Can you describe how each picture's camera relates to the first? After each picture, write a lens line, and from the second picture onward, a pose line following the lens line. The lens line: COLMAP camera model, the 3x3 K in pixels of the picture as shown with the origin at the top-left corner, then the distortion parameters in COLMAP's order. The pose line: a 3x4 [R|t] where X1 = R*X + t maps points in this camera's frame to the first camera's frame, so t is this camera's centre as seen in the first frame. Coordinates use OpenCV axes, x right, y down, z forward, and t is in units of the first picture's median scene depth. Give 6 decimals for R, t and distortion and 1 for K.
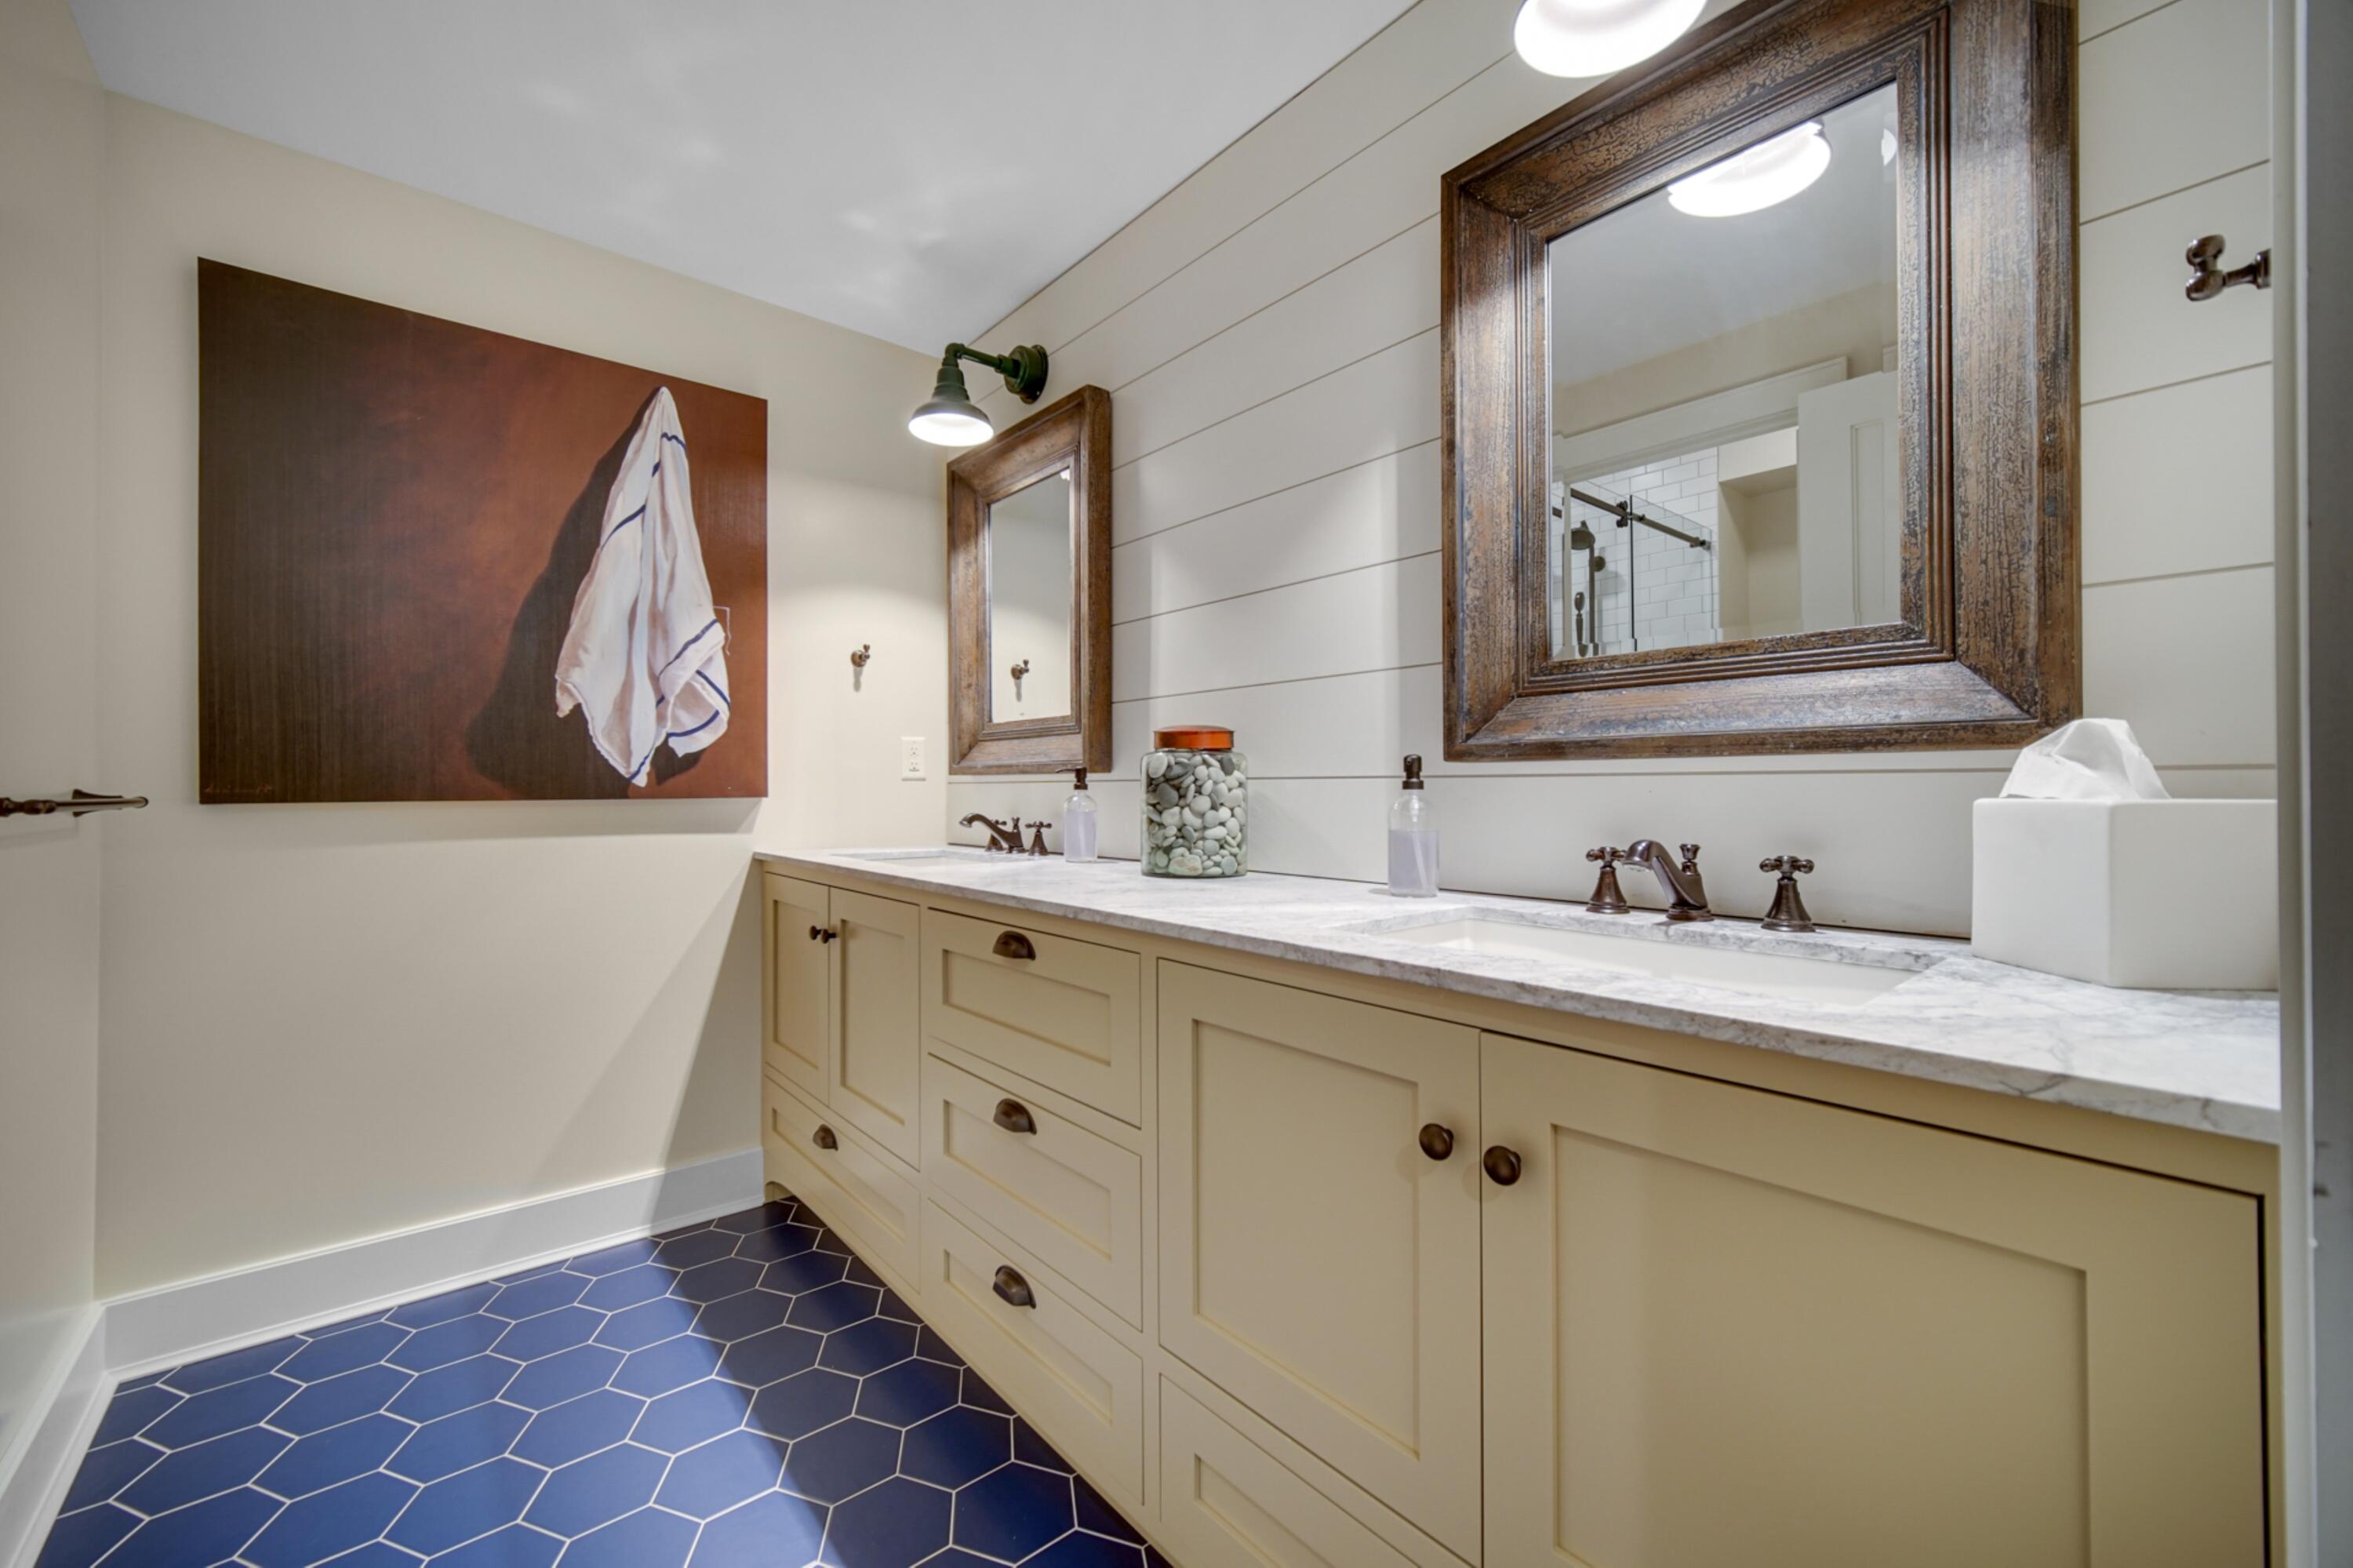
lens RADIAL K [[923.2, 0, 1172.6], [0, 923.2, 791.5], [0, 0, 1]] dist [-0.005671, 0.001171]
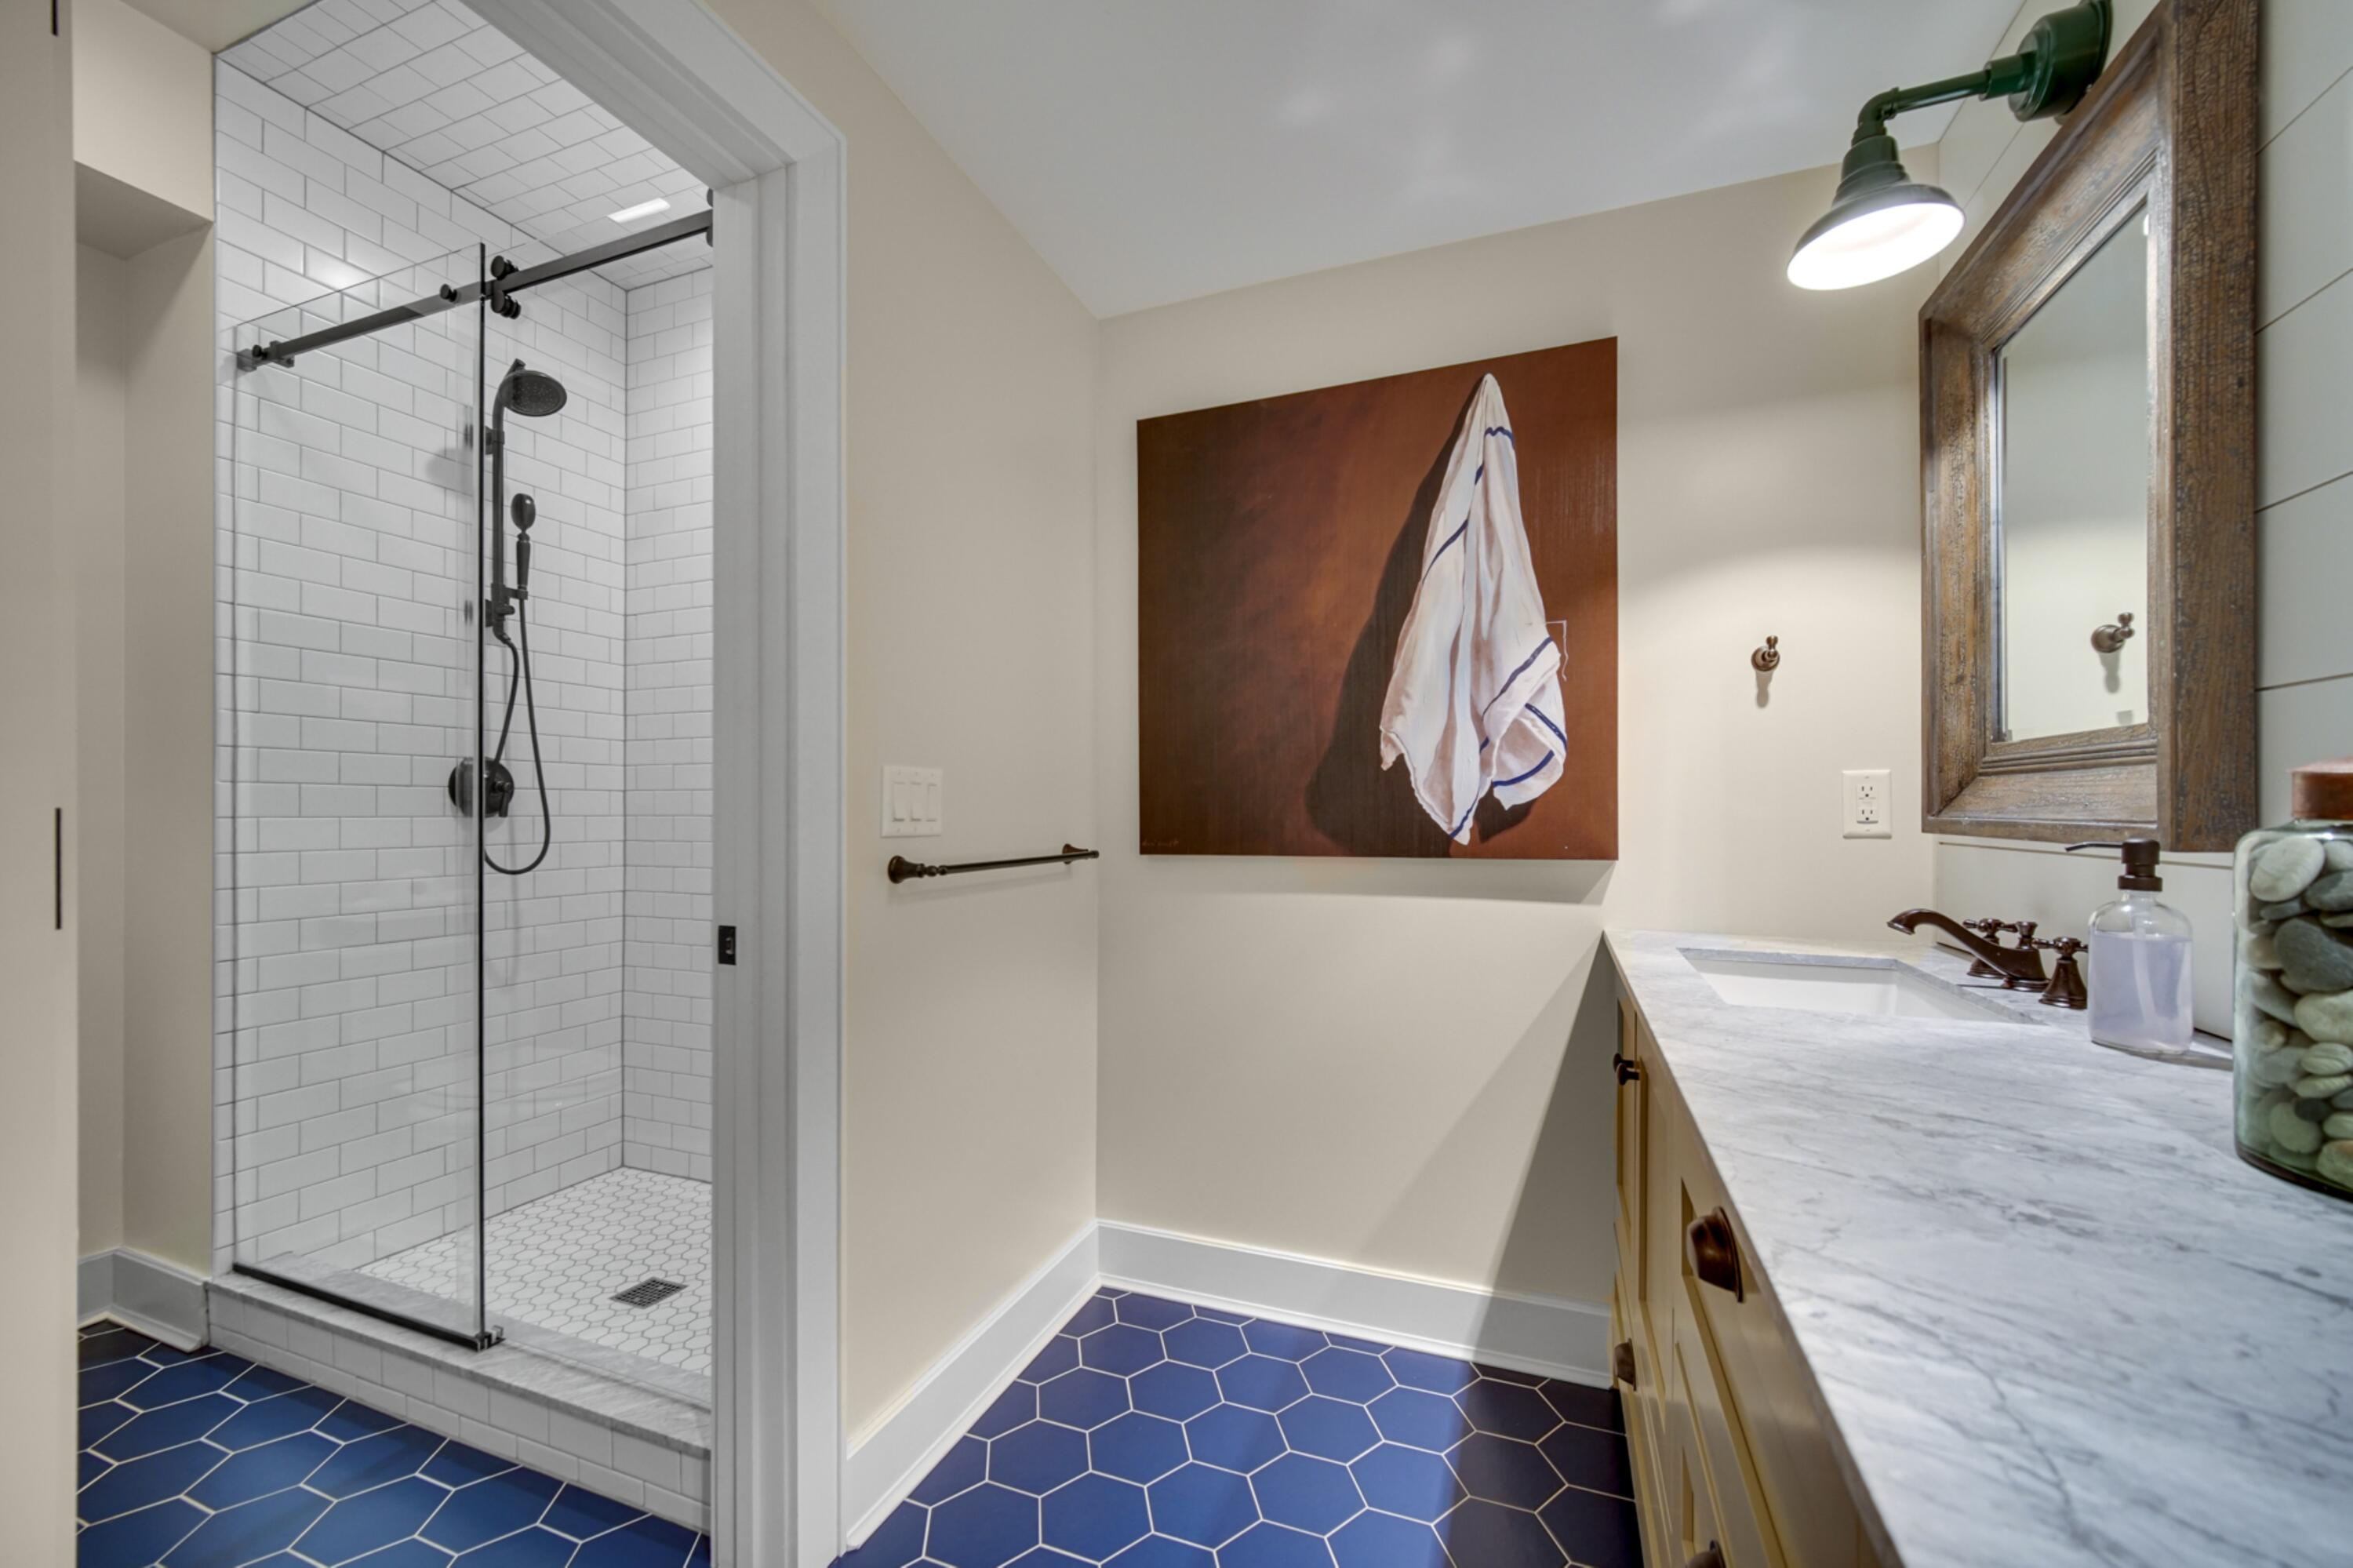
lens RADIAL K [[923.2, 0, 1235.8], [0, 923.2, 806.6], [0, 0, 1]] dist [-0.005671, 0.001171]
pose [[0.467124, 0.005648, -0.884174, 0.091738], [-0.000838, 0.999982, 0.005945, -0.044835], [0.884191, -0.002036, 0.467121, 0.389091]]
